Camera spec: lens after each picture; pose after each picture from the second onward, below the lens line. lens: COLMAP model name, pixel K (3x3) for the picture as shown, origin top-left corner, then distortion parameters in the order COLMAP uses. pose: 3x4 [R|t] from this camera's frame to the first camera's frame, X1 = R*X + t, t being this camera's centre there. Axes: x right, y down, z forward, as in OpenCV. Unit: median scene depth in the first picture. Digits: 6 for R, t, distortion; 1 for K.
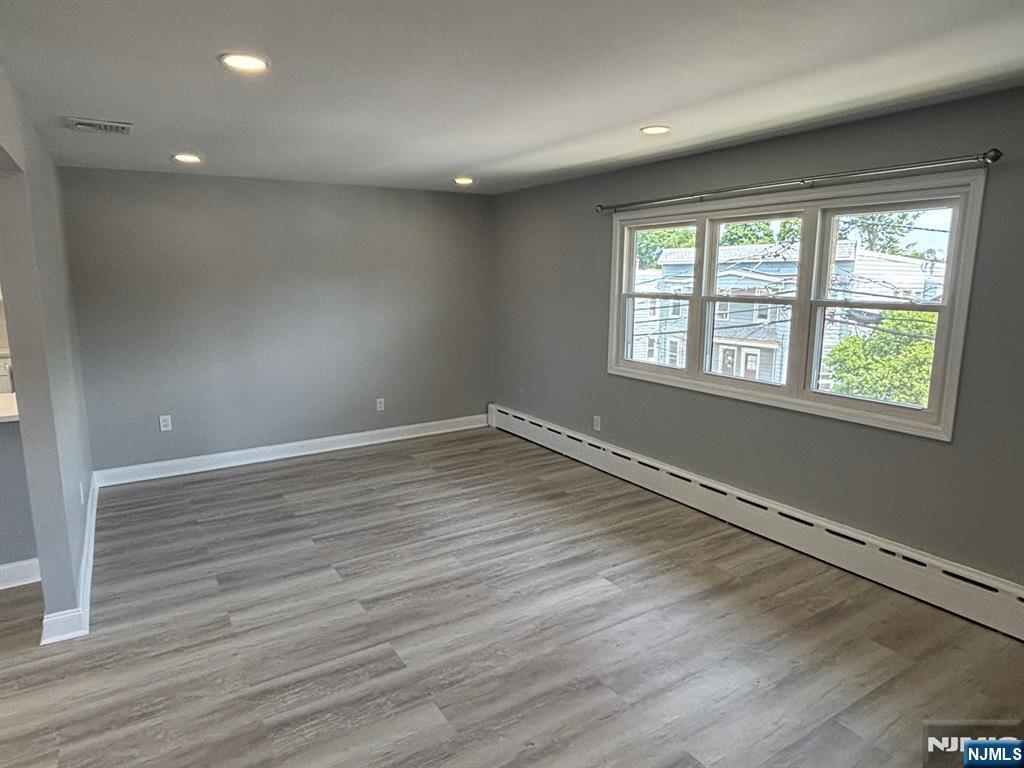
lens RADIAL K [[622.3, 0, 506.6], [0, 622.3, 385.1], [0, 0, 1]] dist [0.008770, -0.001735]
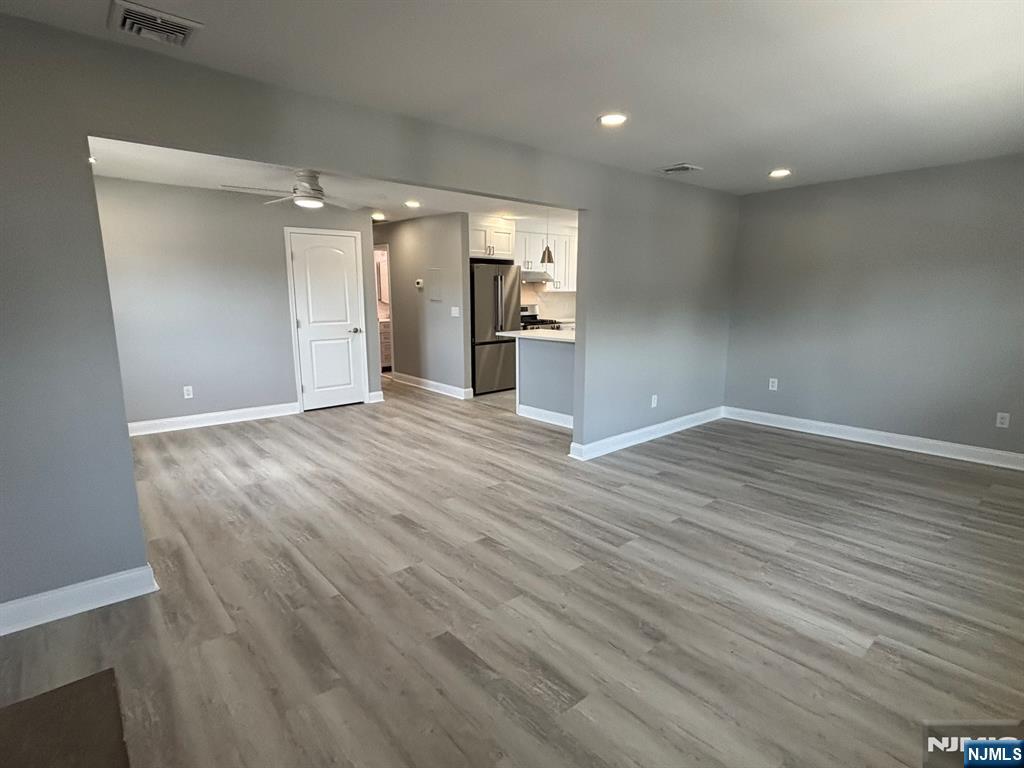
lens RADIAL K [[532.8, 0, 511.0], [0, 532.8, 389.2], [0, 0, 1]] dist [-0.002127, -0.000641]
pose [[0.158166, 0.187815, -0.969386, 0.608179], [-0.172822, 0.971855, 0.160095, -0.016229], [0.972171, 0.142209, 0.186173, 0.369491]]
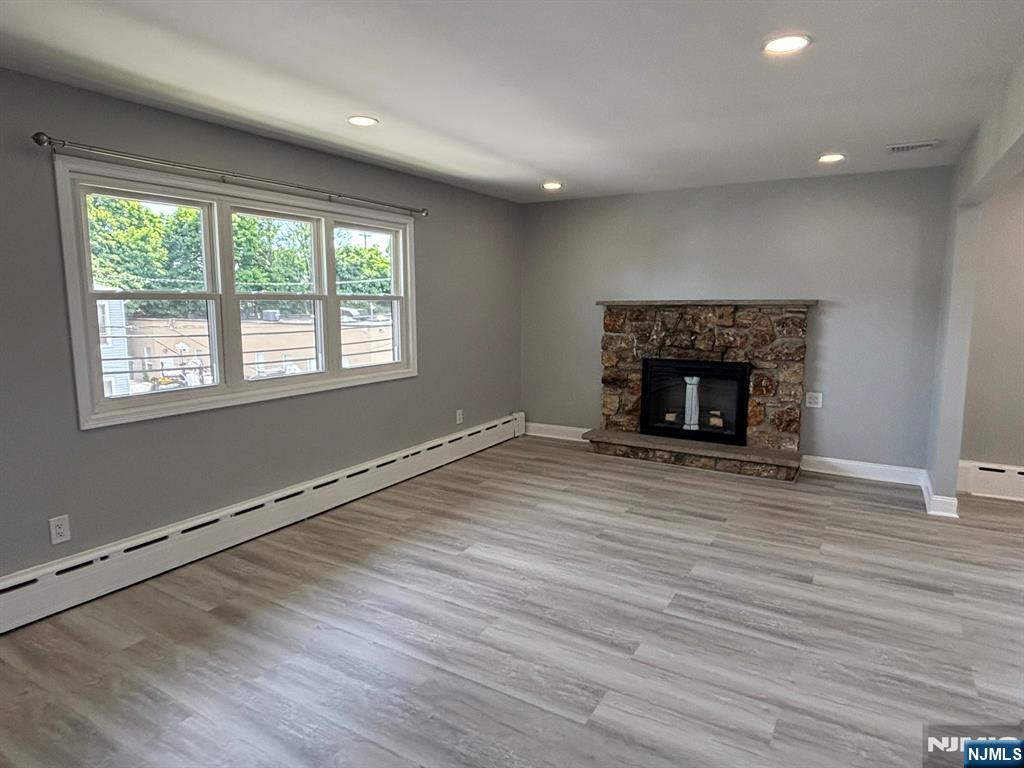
lens RADIAL K [[622.3, 0, 505.8], [0, 622.3, 374.7], [0, 0, 1]] dist [0.008770, -0.001735]
pose [[-0.457217, -0.115752, 0.881790, -0.731735], [0.152426, 0.966624, 0.205922, -0.182531], [-0.876196, 0.228558, -0.424314, 1.217868]]
